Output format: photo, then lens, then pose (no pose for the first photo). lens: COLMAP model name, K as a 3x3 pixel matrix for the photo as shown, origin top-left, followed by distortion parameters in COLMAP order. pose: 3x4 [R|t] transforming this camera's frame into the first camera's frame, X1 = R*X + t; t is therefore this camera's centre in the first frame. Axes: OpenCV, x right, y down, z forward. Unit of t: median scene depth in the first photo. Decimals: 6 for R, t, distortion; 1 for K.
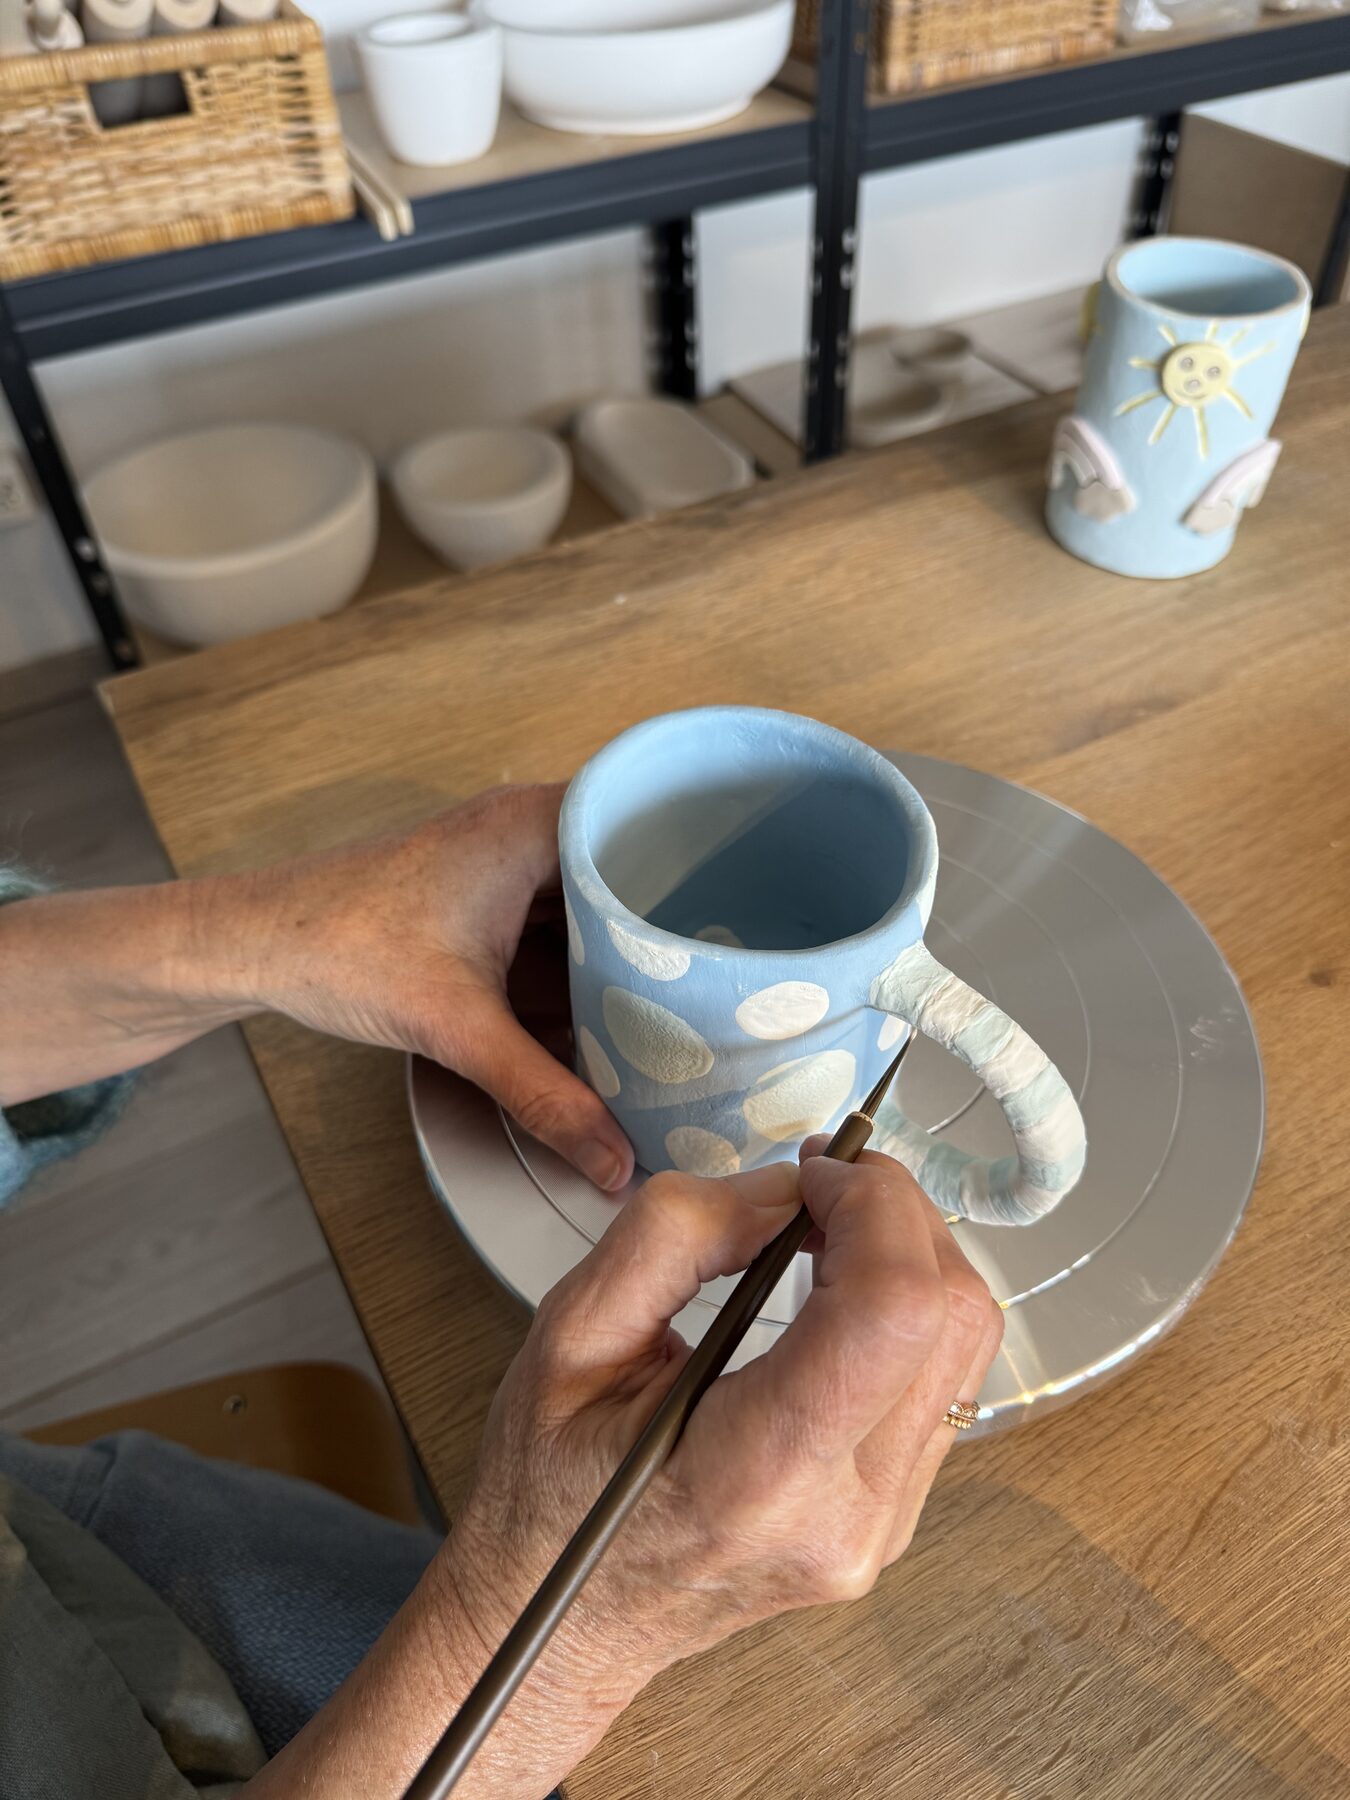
lens RADIAL K [[1281.6, 0, 666.5], [0, 1281.6, 918.0], [0, 0, 1]] dist [-0.008311, -0.007074]
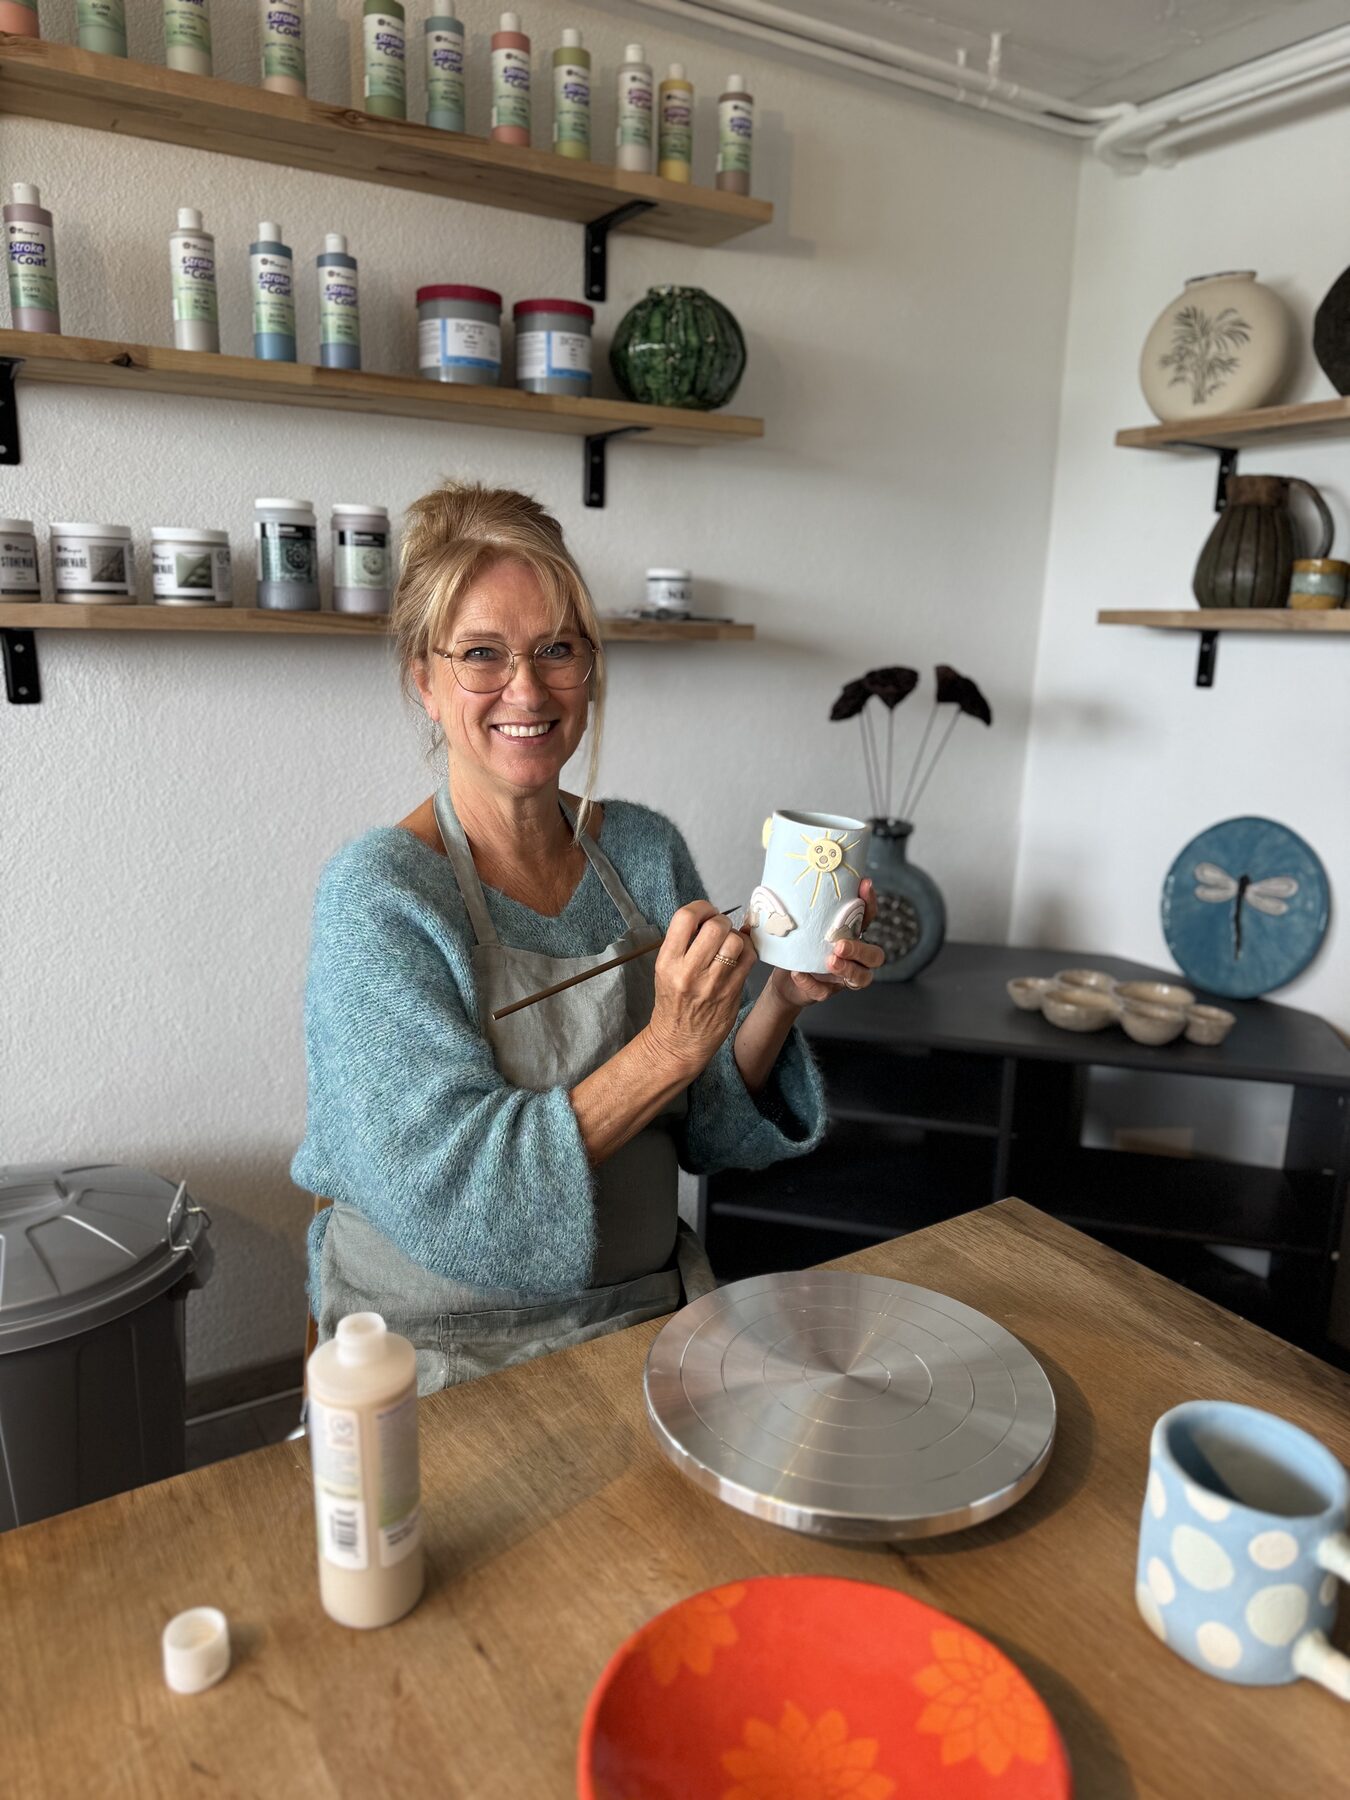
lens RADIAL K [[1281.6, 0, 661.2], [0, 1281.6, 908.0], [0, 0, 1]] dist [-0.008311, -0.007074]
pose [[0.033158, 0.251887, -0.967188, 0.685417], [-0.746438, 0.649770, 0.143631, -0.177811], [0.664628, 0.717184, 0.209563, -0.053663]]
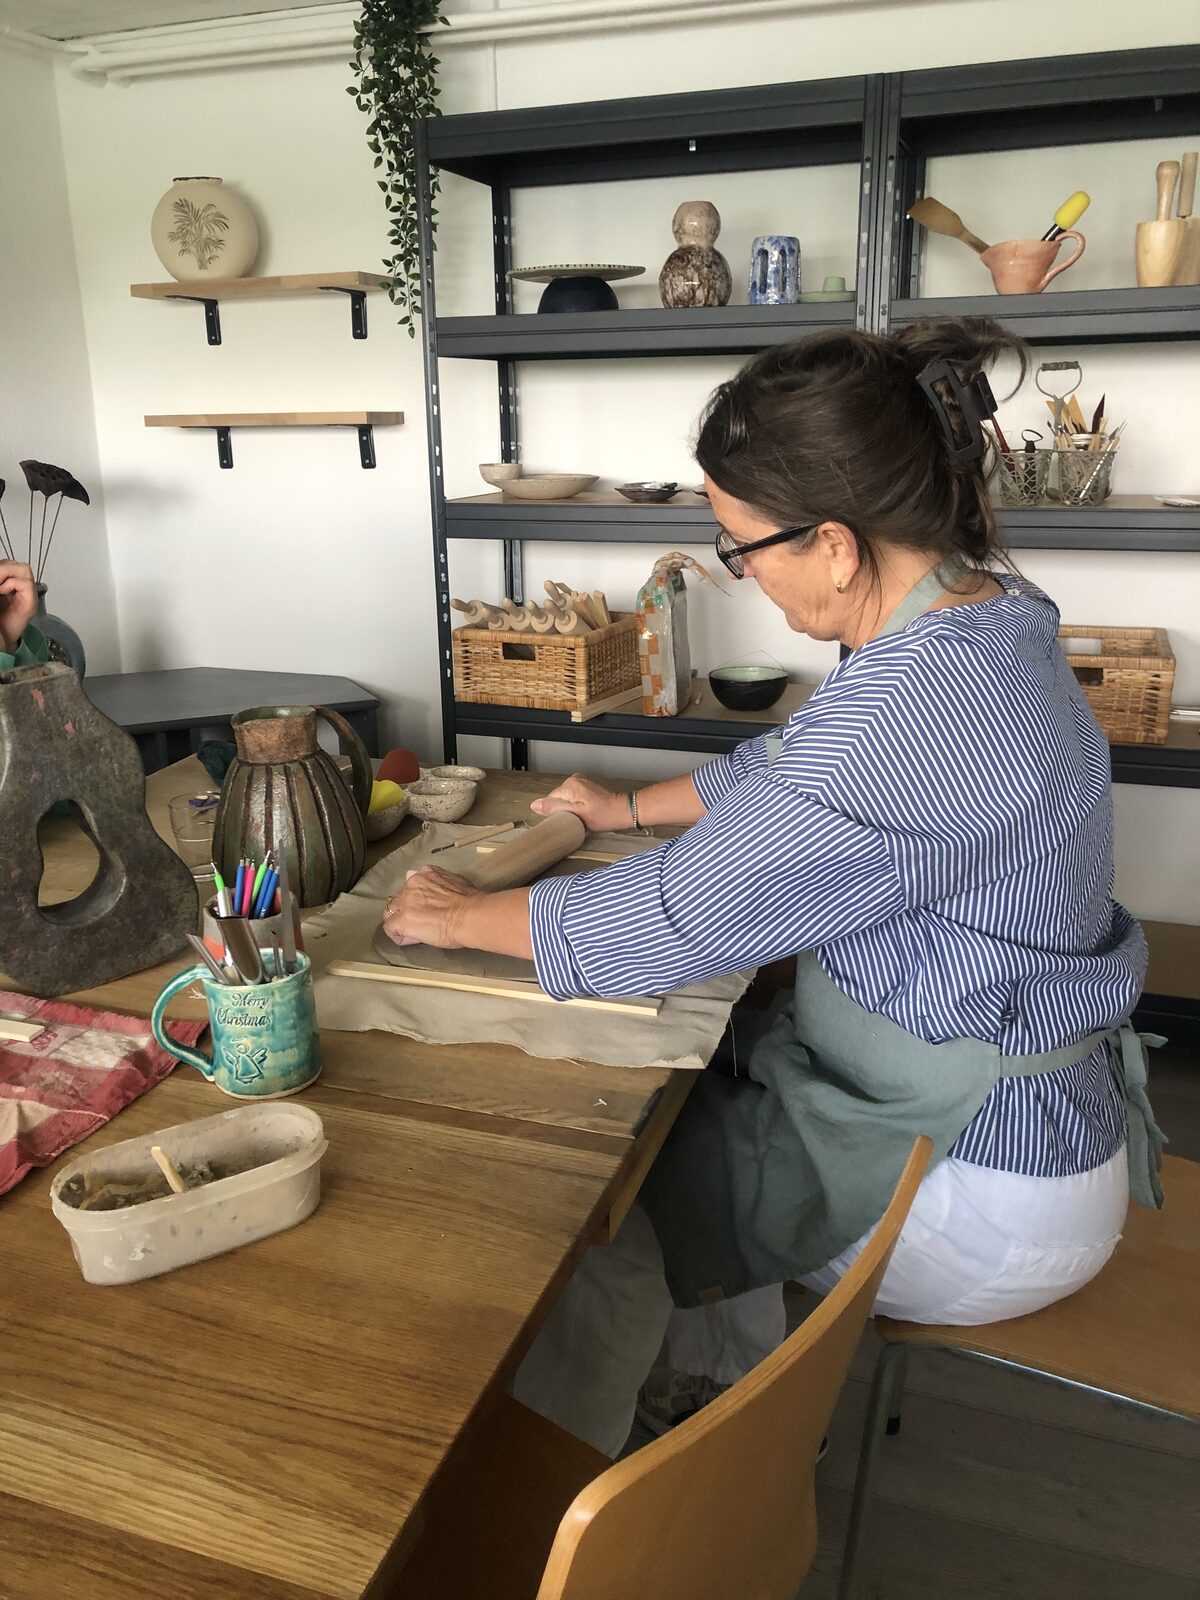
lens RADIAL K [[1310.2, 0, 586.1], [0, 1310.2, 785.2], [0, 0, 1]] dist [0.034589, -0.034024]
pose [[0.660152, 0.226557, -0.716150, 1.532802], [-0.551448, 0.793541, -0.257289, 0.144230], [0.510004, 0.564769, 0.648793, -0.433525]]
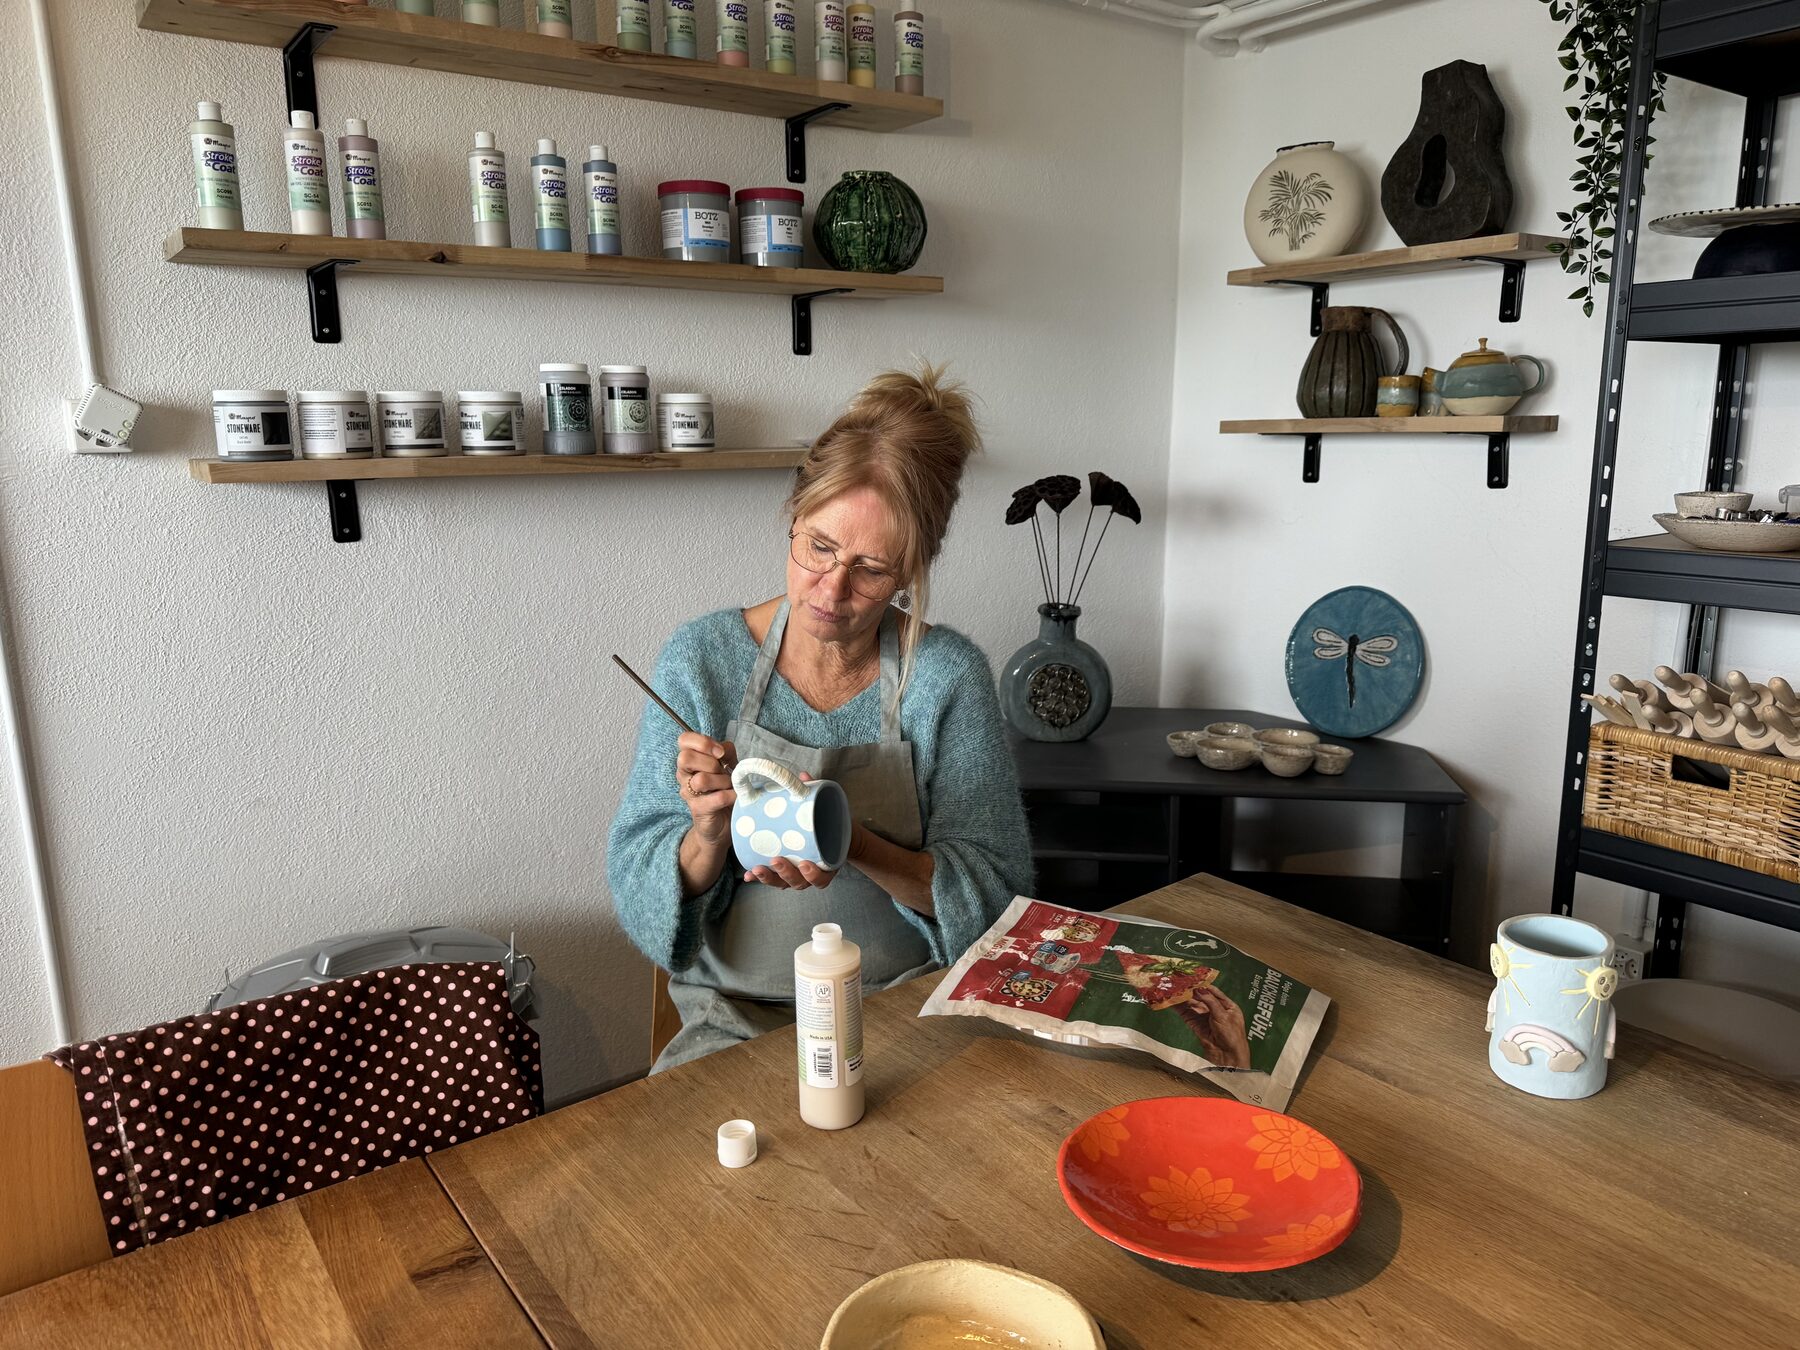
lens RADIAL K [[1281.6, 0, 875.8], [0, 1281.6, 691.8], [0, 0, 1]] dist [-0.008311, -0.007074]
pose [[0.113675, 0.234077, -0.965550, 1.009653], [-0.717032, 0.692039, 0.083353, -0.089300], [0.687709, 0.682855, 0.246508, -0.202188]]
